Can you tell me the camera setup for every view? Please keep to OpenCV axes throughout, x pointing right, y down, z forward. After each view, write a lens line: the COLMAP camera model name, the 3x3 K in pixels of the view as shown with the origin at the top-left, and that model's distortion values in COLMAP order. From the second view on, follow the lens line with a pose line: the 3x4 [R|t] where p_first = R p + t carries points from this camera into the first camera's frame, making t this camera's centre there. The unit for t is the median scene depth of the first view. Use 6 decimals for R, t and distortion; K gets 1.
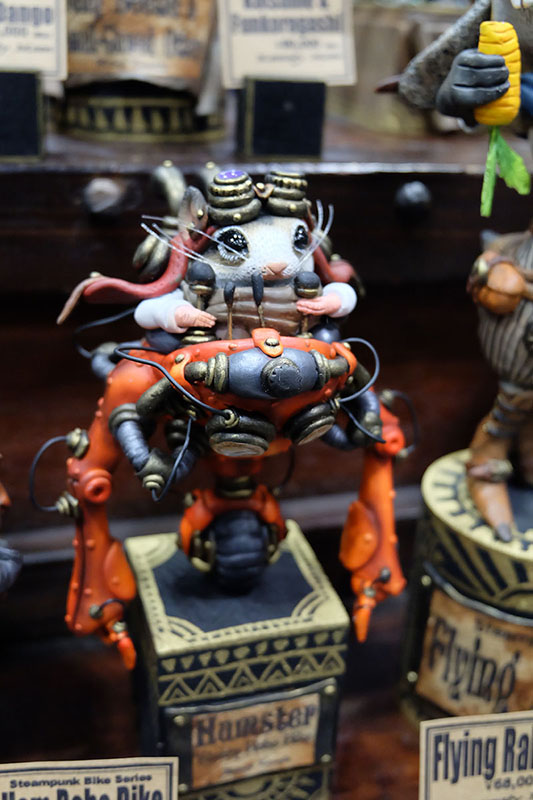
lens RADIAL K [[918.1, 0, 260.6], [0, 918.1, 397.4], [0, 0, 1]] dist [-0.039136, 0.000000]
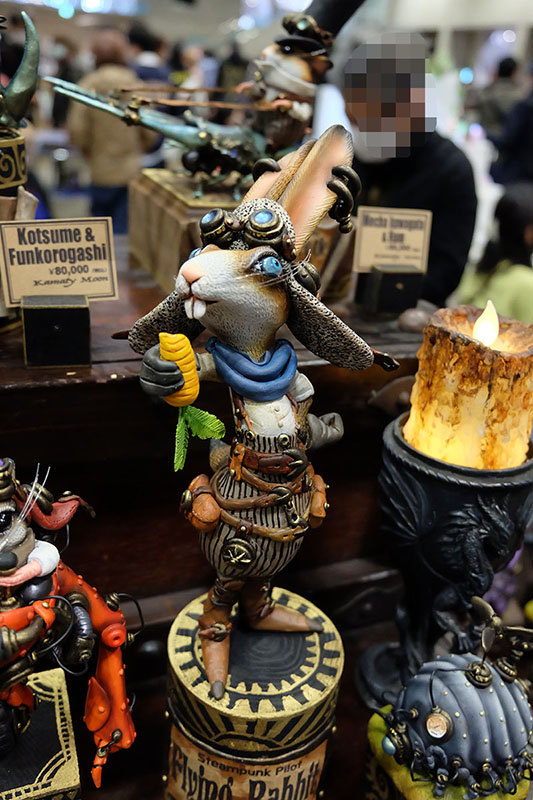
lens RADIAL K [[715.0, 0, 267.8], [0, 715.0, 403.1], [0, 0, 1]] dist [-0.007460, -0.005211]
pose [[0.994262, -0.010102, 0.106495, 0.227681], [0.004639, 0.998667, 0.051415, -0.293059], [-0.106872, -0.050626, 0.992983, 0.024485]]
